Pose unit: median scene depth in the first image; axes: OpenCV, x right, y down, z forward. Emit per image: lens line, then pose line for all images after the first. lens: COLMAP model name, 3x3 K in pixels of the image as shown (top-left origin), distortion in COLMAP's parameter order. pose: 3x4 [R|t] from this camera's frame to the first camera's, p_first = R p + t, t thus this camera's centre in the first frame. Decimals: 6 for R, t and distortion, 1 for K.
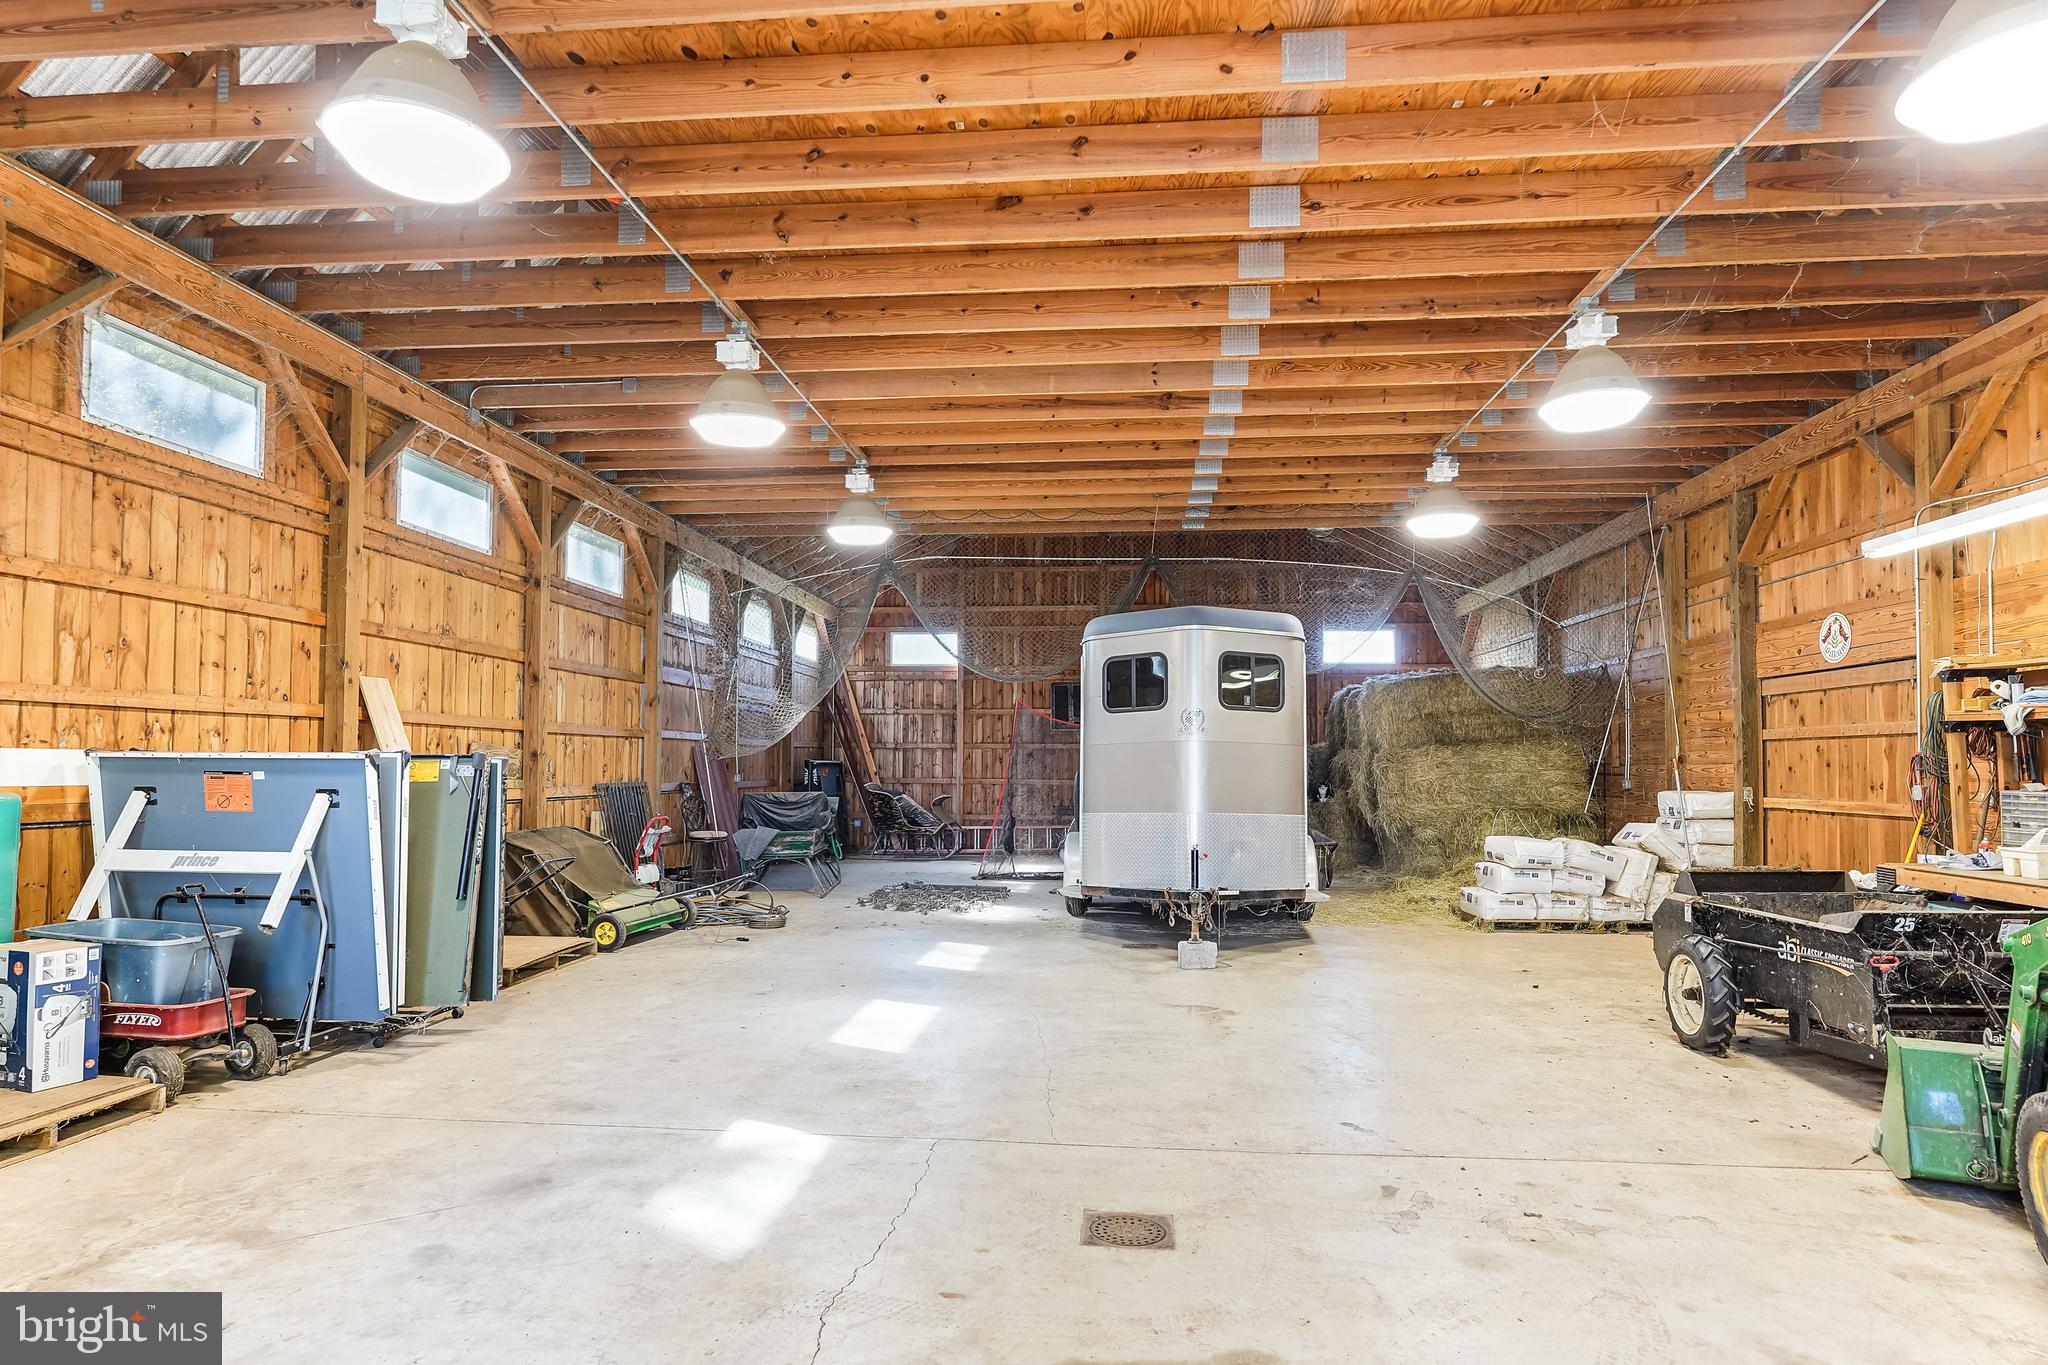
lens RADIAL K [[1100.2, 0, 1027.1], [0, 1100.2, 778.6], [0, 0, 1]] dist [-0.003614, -0.000810]
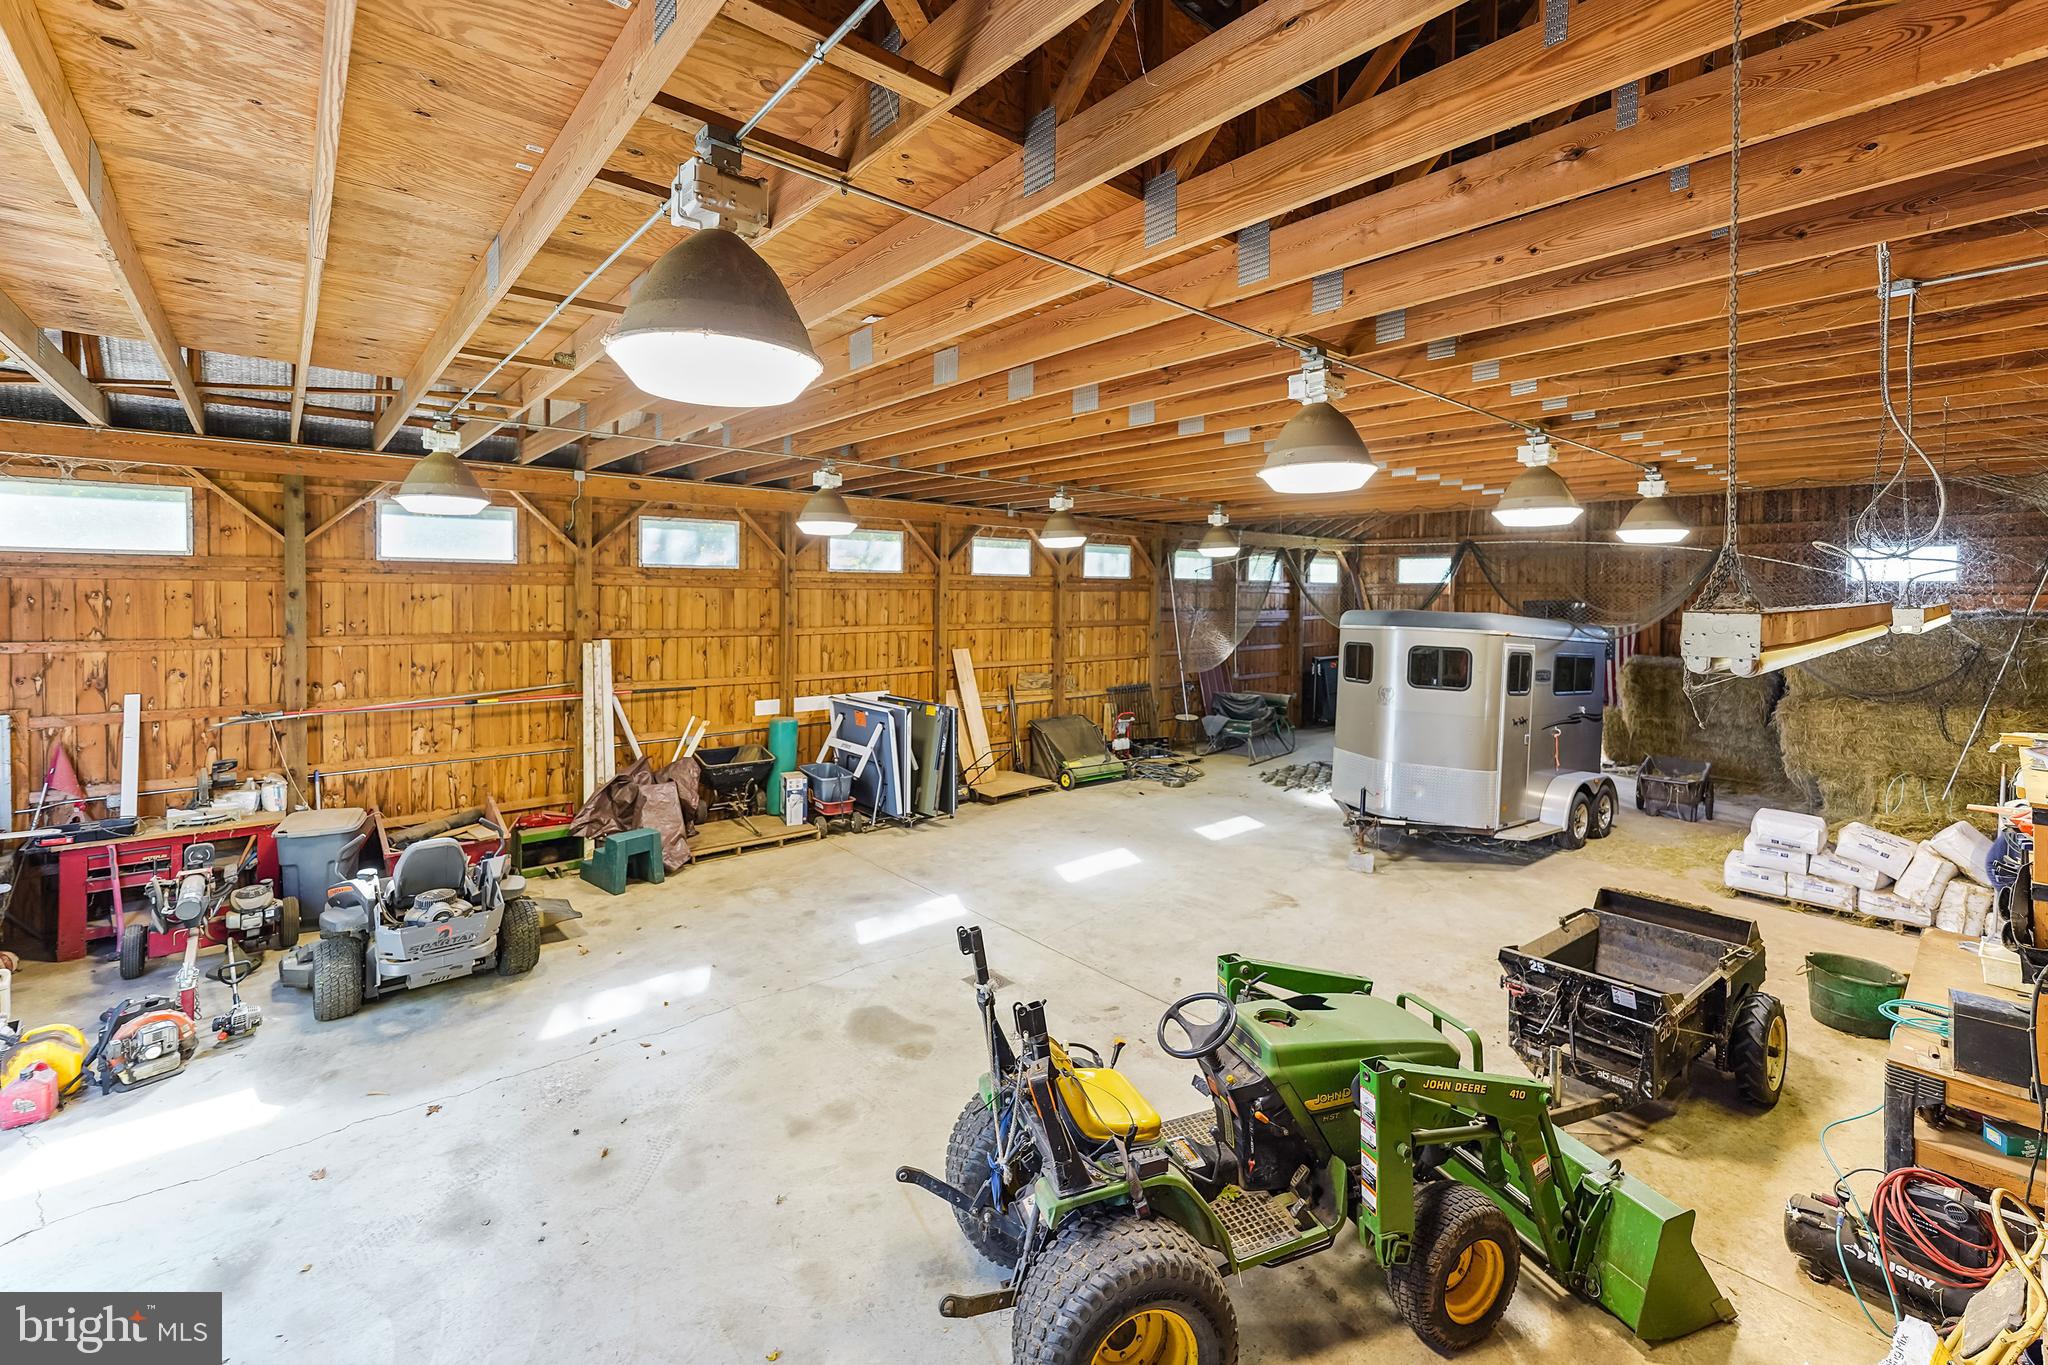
lens RADIAL K [[855.1, 0, 1016.8], [0, 855.1, 654.6], [0, 0, 1]] dist [0.003091, 0.000292]
pose [[0.716779, 0.052422, -0.695327, 0.677021], [-0.011535, 0.997925, 0.063345, -0.199194], [0.697205, -0.037384, 0.715897, -0.119412]]
